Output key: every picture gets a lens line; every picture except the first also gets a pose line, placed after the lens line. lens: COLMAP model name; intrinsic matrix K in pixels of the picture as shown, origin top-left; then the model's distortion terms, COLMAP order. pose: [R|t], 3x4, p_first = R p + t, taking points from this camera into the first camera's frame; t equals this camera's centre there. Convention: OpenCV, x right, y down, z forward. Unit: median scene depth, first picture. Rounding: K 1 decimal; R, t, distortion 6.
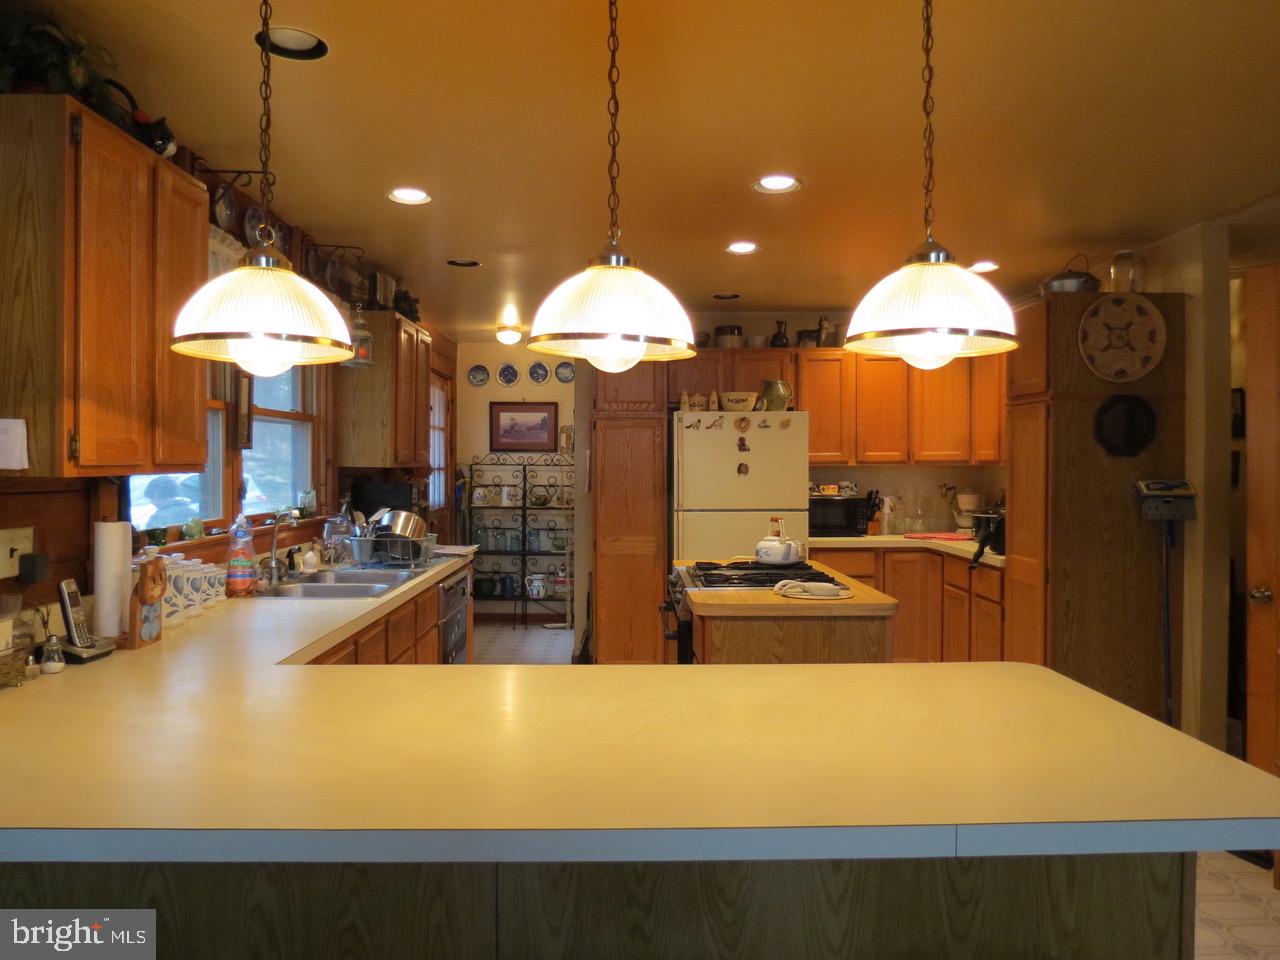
lens RADIAL K [[904.5, 0, 640.0], [0, 904.5, 480.0], [0, 0, 1]] dist [-0.033295, -0.001054]
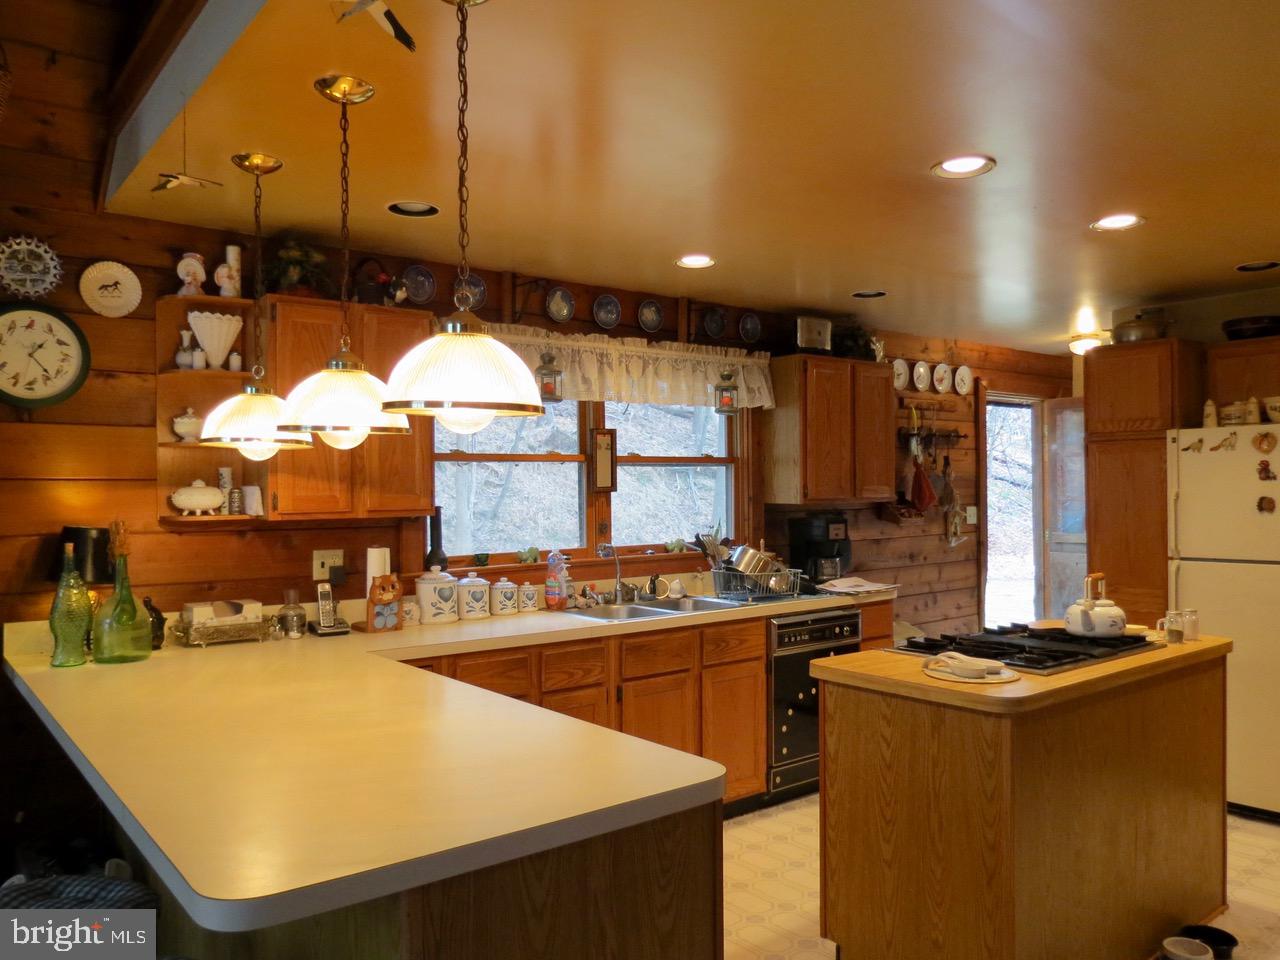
lens RADIAL K [[925.1, 0, 640.0], [0, 925.1, 480.0], [0, 0, 1]] dist [-0.037770, 0.000313]
pose [[0.609006, -0.016461, -0.792995, 0.382779], [-0.002738, 0.999735, -0.022855, -0.013988], [0.793161, 0.016090, 0.608799, 0.168364]]
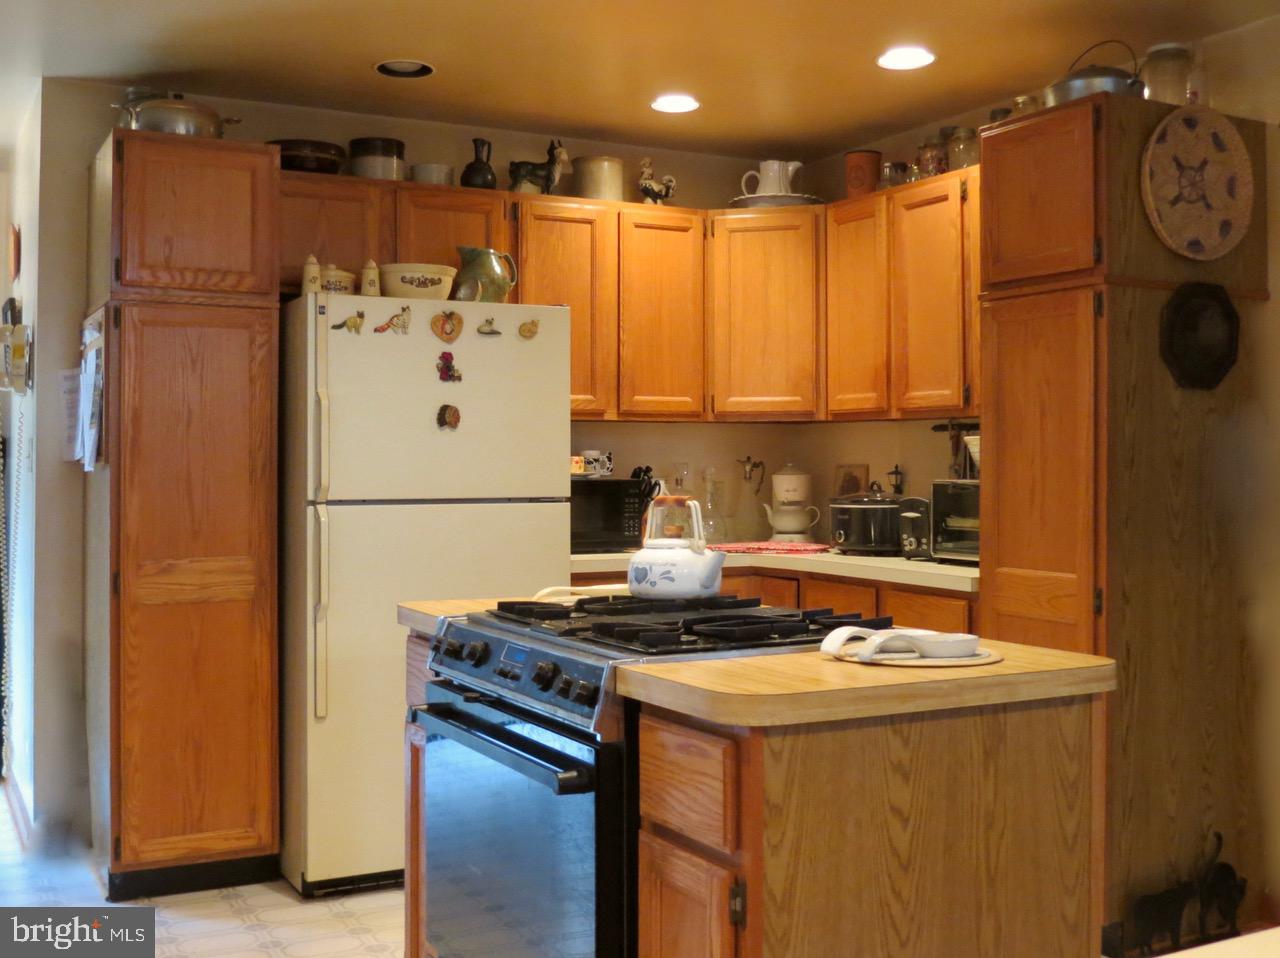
lens RADIAL K [[1397.2, 0, 645.5], [0, 1397.2, 459.2], [0, 0, 1]] dist [-0.046820, -0.014674]
pose [[0.886068, 0.006497, 0.463510, -0.142691], [0.003590, 0.999776, -0.020876, 0.027025], [-0.463542, 0.020162, 0.885846, 0.278496]]
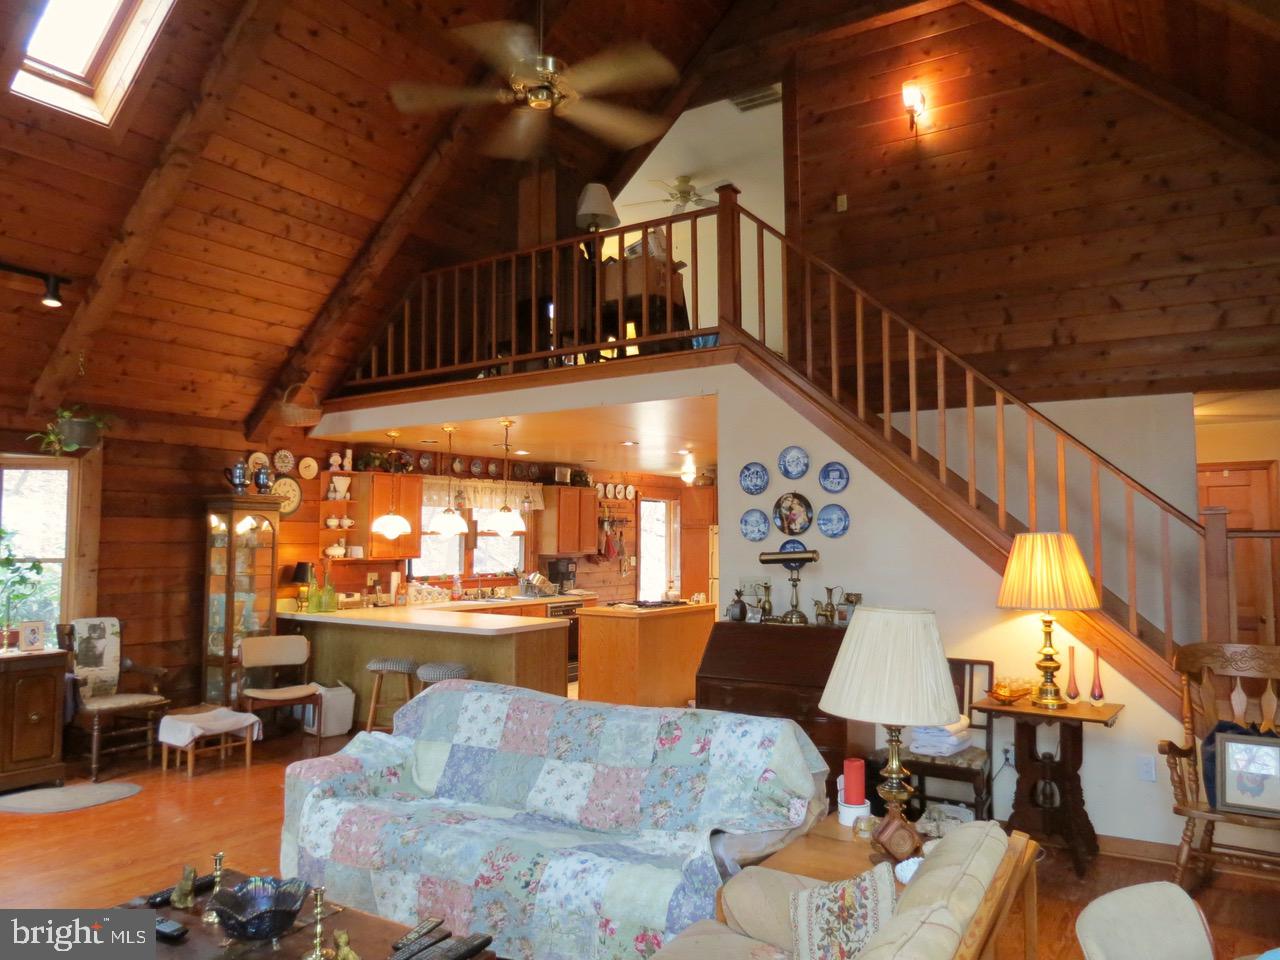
lens RADIAL K [[920.8, 0, 640.0], [0, 920.8, 480.0], [0, 0, 1]] dist [-0.043680, 0.007514]
pose [[0.837772, -0.034902, -0.544904, 0.960504], [-0.009598, 0.996859, -0.078607, -0.018067], [0.545936, 0.071085, 0.834806, -0.672746]]
